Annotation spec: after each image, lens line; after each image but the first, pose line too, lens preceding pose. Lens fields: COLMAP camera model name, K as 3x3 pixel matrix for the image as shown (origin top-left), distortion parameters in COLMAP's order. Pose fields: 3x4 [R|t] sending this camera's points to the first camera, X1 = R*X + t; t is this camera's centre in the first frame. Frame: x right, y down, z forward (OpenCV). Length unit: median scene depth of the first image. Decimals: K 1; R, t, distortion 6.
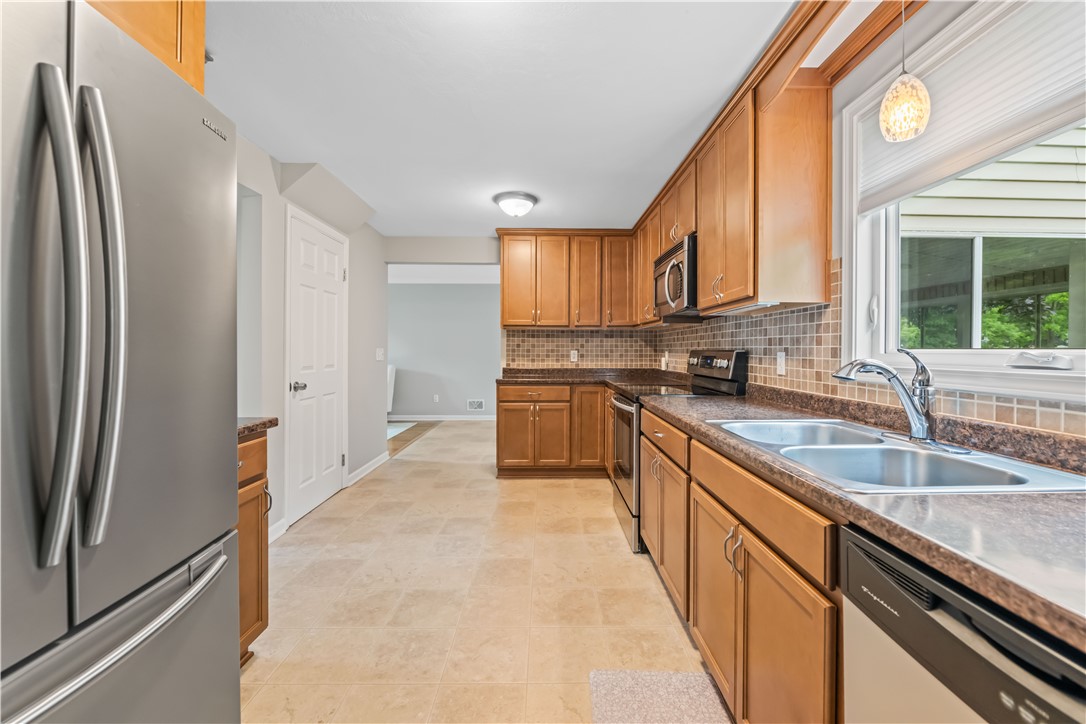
lens RADIAL K [[445.2, 0, 563.5], [0, 445.2, 349.2], [0, 0, 1]] dist [-0.000547, -0.000034]
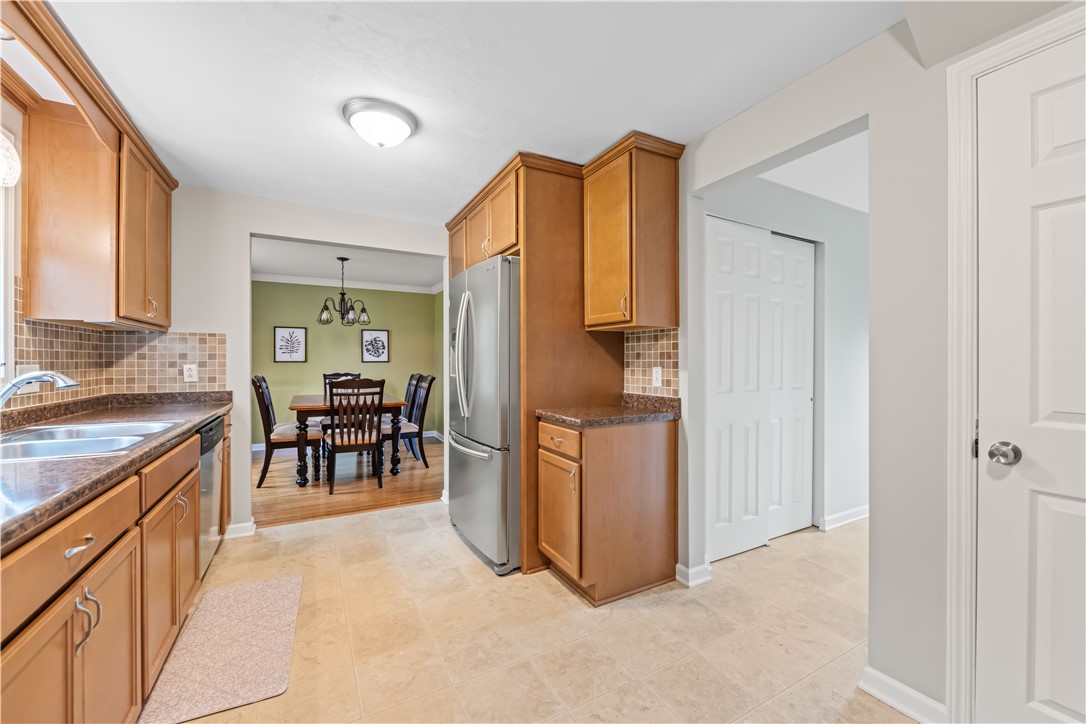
lens RADIAL K [[431.9, 0, 543.0], [0, 431.9, 362.0], [0, 0, 1]] dist [-0.001749, -0.000111]
pose [[-0.897196, 0.001459, -0.441631, -0.016831], [-0.000201, 0.999993, 0.003713, -0.004022], [0.441633, 0.003421, -0.897189, 1.111855]]
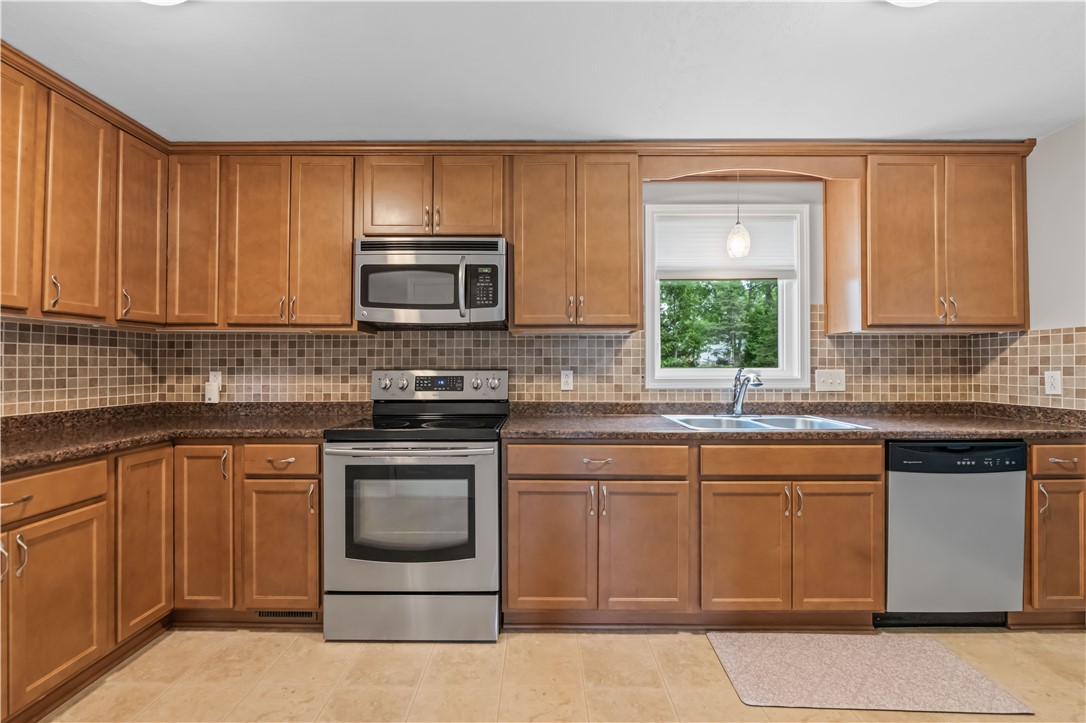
lens RADIAL K [[442.5, 0, 543.0], [0, 442.5, 361.5], [0, 0, 1]] dist [-0.010699, -0.000064]
pose [[0.038673, 0.009370, 0.999208, -0.481064], [0.000130, 0.999956, -0.009382, -0.004568], [-0.999252, 0.000492, 0.038670, 0.739831]]
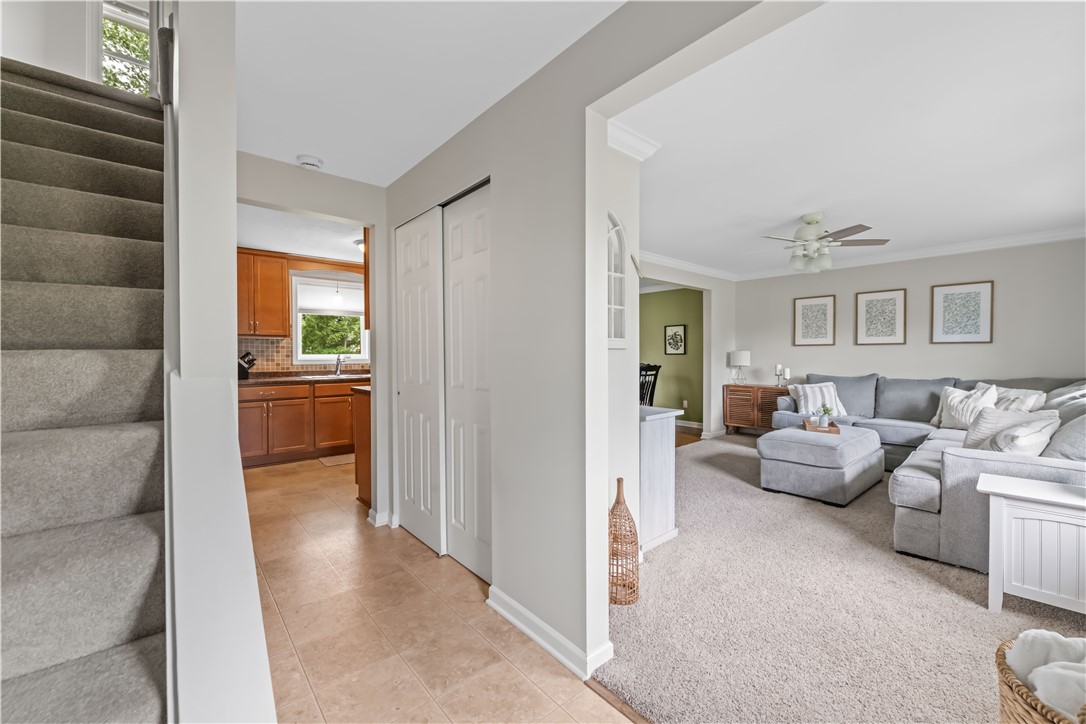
lens RADIAL K [[431.9, 0, 543.0], [0, 431.9, 362.0], [0, 0, 1]] dist [-0.001749, -0.000111]
pose [[-0.616985, -0.013636, 0.786857, -1.599648], [0.002418, 0.999812, 0.019223, -0.001775], [-0.786971, 0.013763, -0.616836, 0.854362]]
